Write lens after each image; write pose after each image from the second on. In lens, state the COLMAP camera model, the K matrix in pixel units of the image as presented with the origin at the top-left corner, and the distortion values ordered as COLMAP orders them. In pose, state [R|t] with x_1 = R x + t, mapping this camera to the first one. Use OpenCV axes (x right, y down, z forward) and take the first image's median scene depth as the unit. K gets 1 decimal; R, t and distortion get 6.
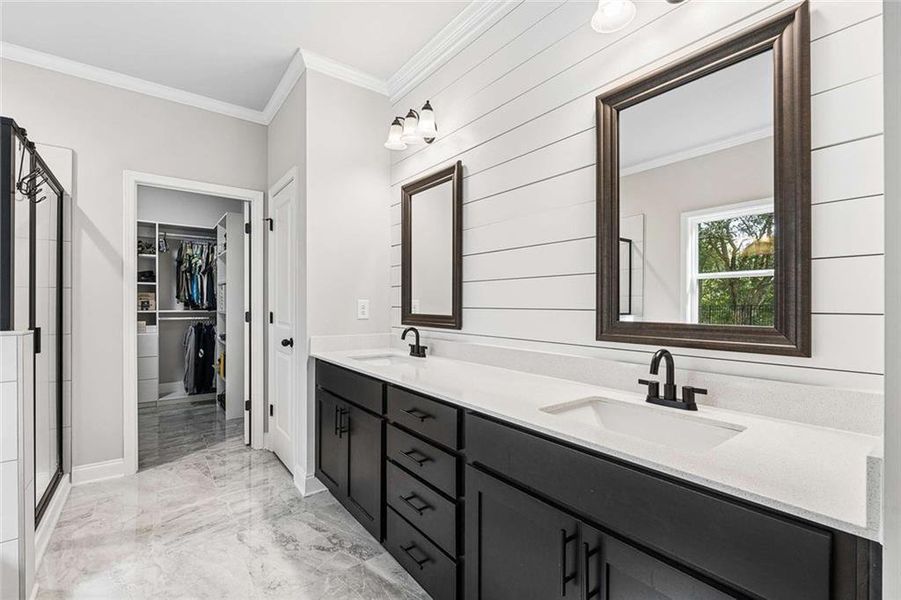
lens RADIAL K [[395.3, 0, 450.3], [0, 395.3, 300.7], [0, 0, 1]] dist [-0.004350, 0.000008]
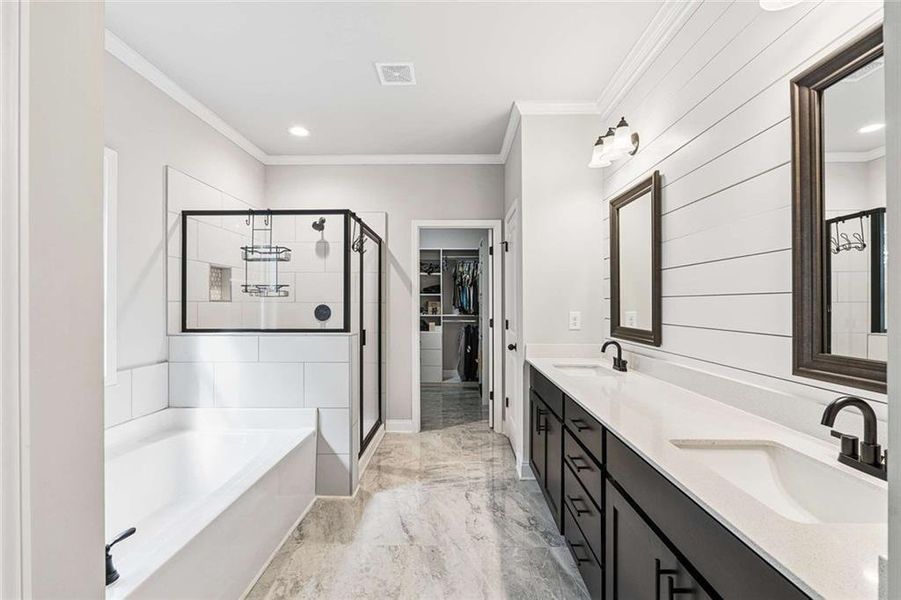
lens RADIAL K [[391.7, 0, 452.8], [0, 391.7, 298.2], [0, 0, 1]] dist [-0.001879, 0.000093]
pose [[0.791689, -0.011316, -0.610820, 0.190267], [0.006575, 0.999928, -0.010003, -0.034680], [0.610890, 0.003904, 0.791706, -0.050581]]
